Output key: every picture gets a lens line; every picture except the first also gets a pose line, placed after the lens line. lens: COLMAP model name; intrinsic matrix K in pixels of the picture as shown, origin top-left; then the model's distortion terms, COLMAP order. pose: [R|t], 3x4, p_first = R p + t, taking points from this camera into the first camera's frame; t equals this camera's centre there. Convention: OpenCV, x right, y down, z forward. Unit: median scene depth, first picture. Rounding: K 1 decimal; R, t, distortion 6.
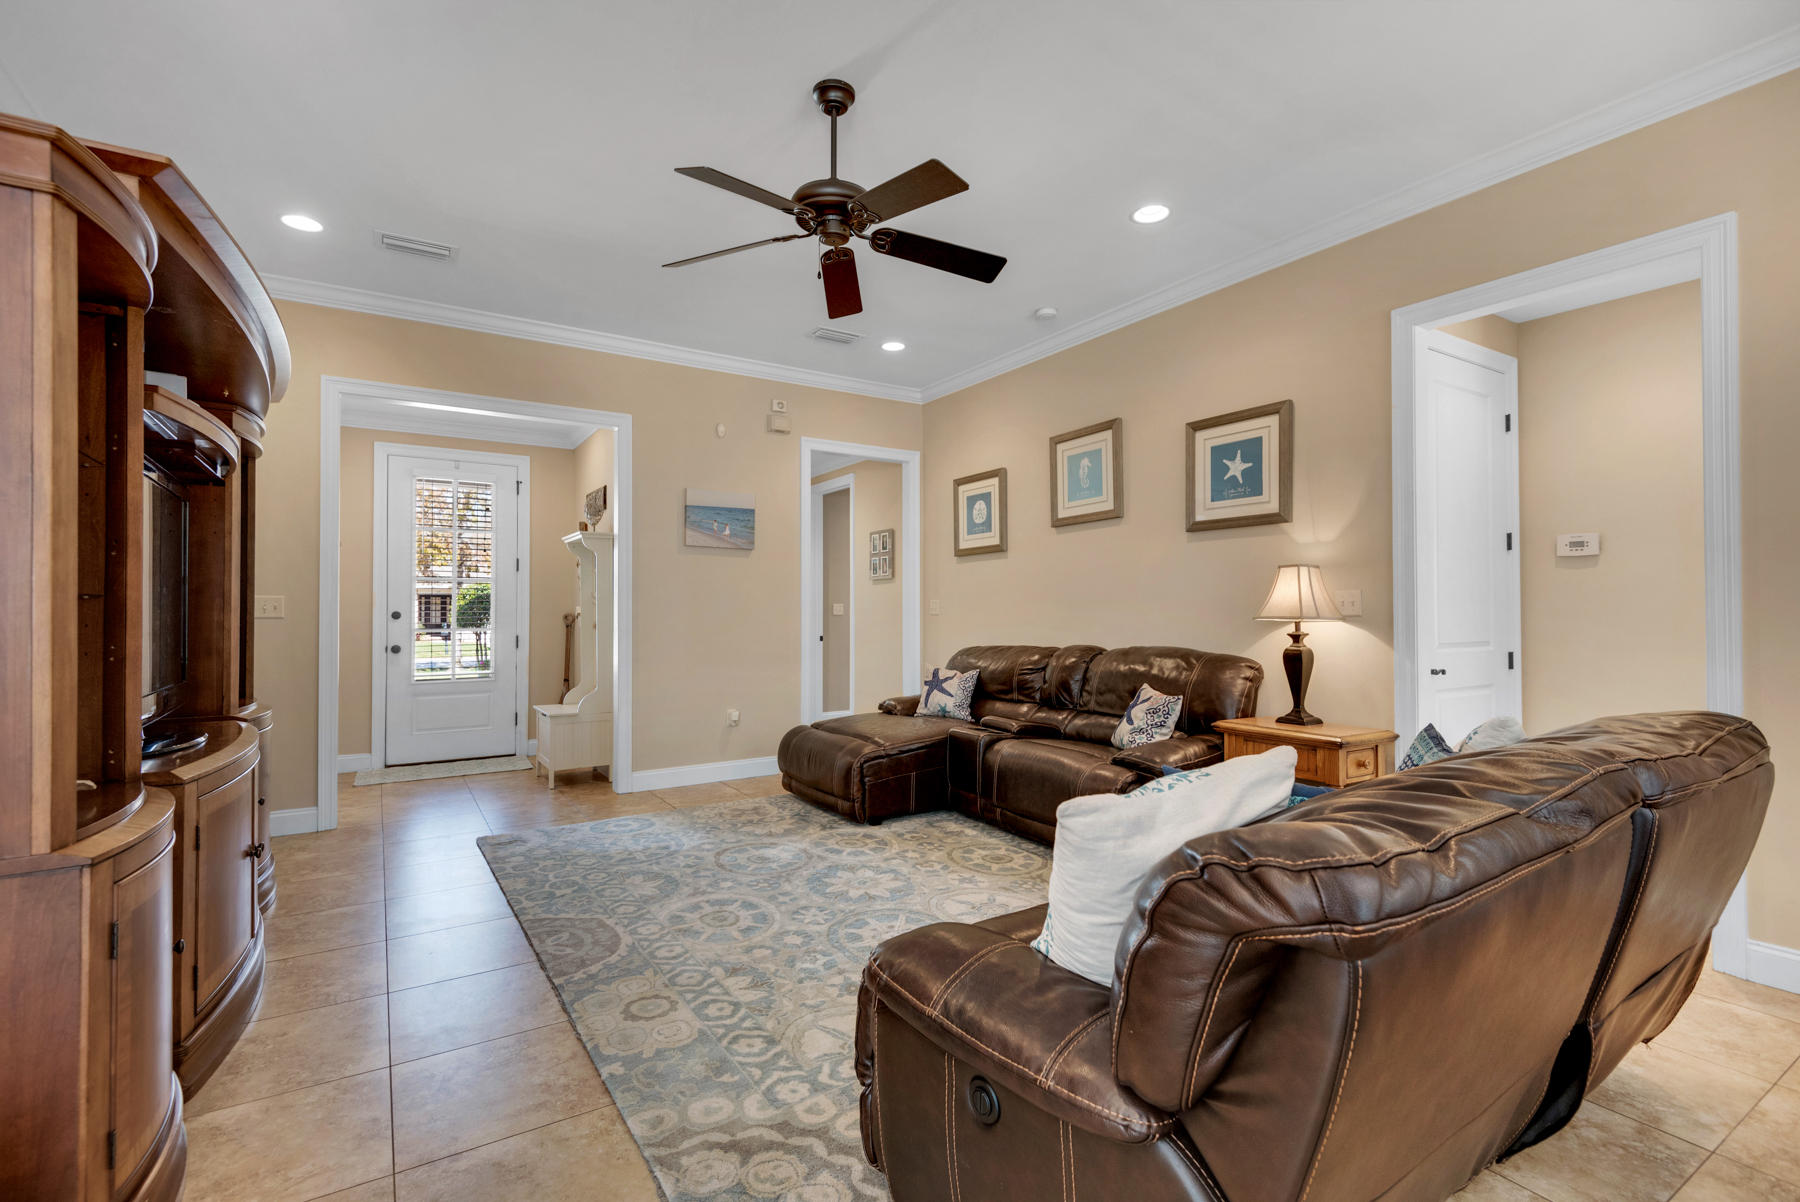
lens RADIAL K [[811.3, 0, 898.6], [0, 811.3, 599.2], [0, 0, 1]] dist [0.045723, -0.029832]
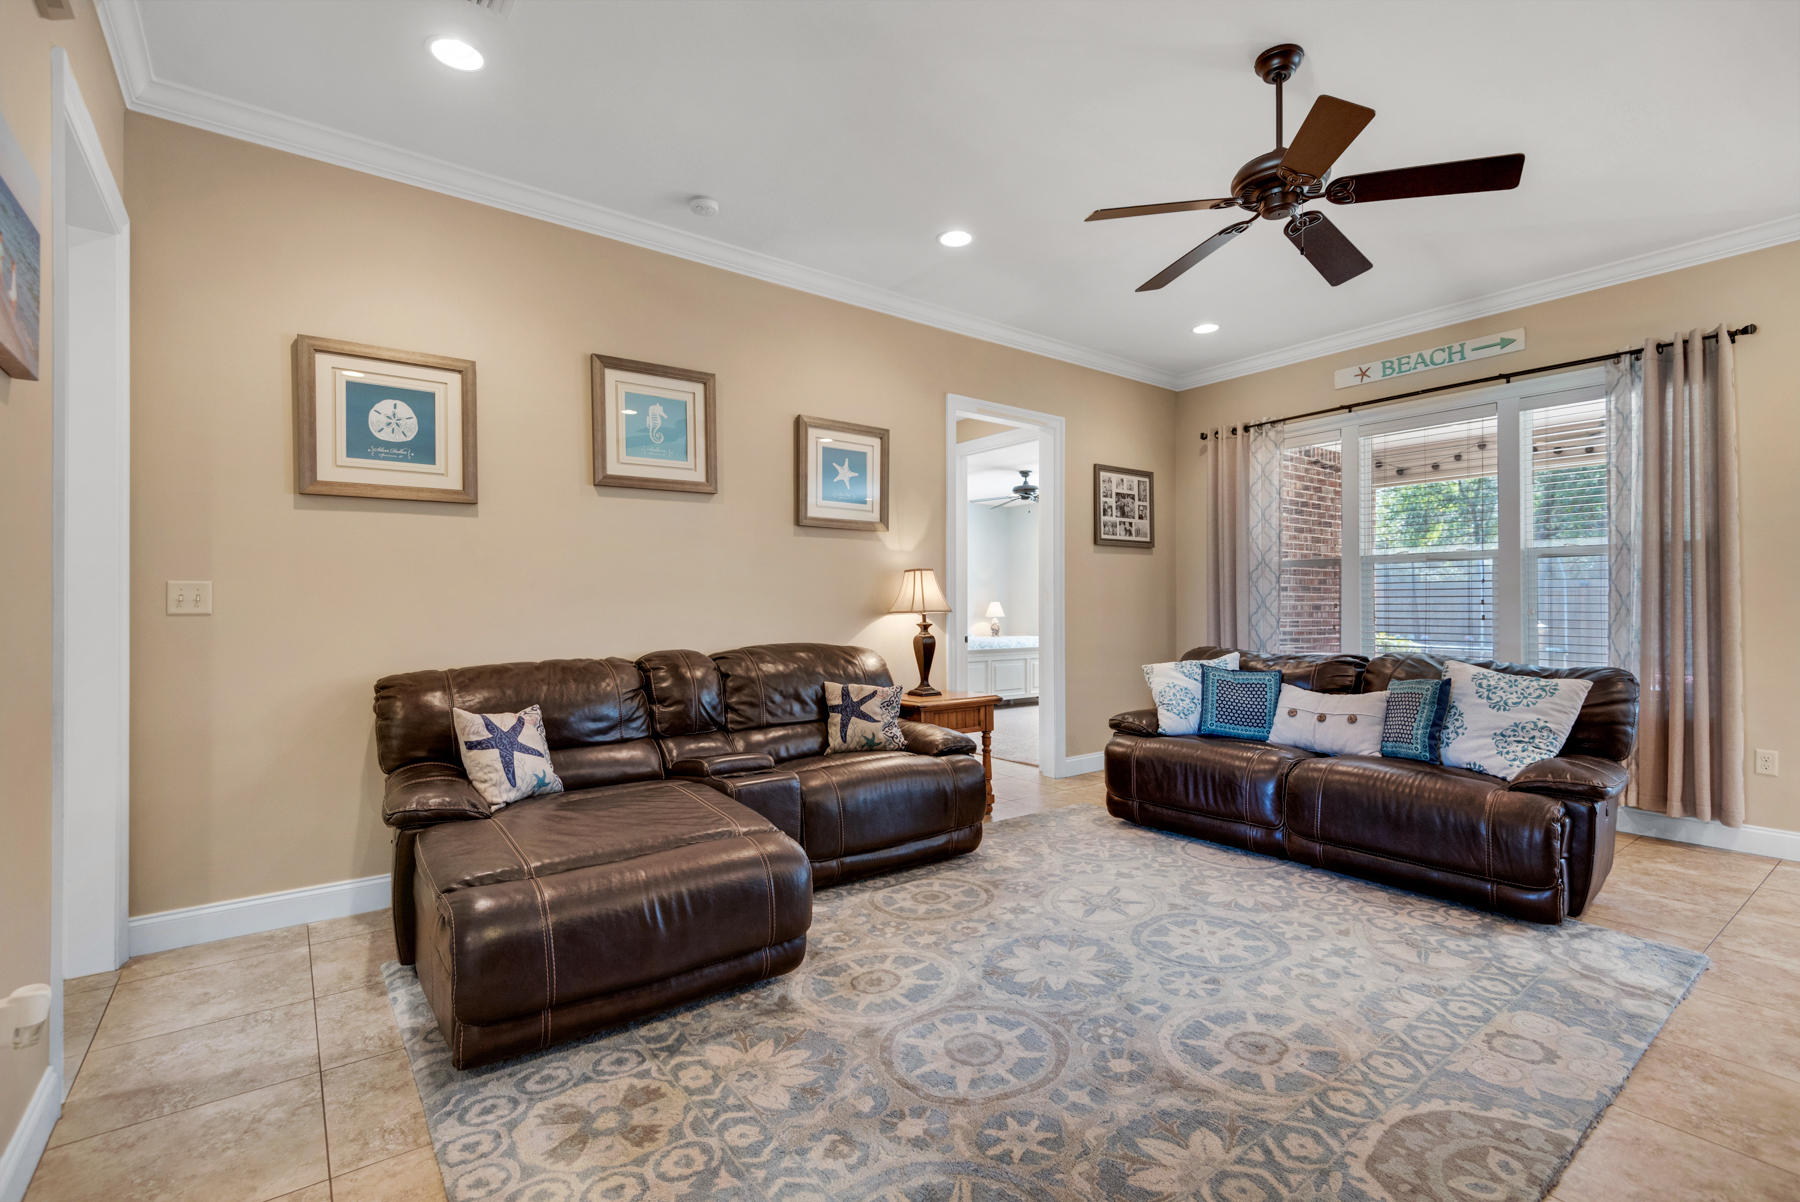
lens RADIAL K [[811.3, 0, 898.6], [0, 811.3, 599.2], [0, 0, 1]] dist [0.045723, -0.029832]
pose [[-0.080359, 0.009848, 0.996717, -0.654527], [-0.013823, 0.999844, -0.010994, 0.016013], [-0.996670, -0.014661, -0.080210, 0.997427]]
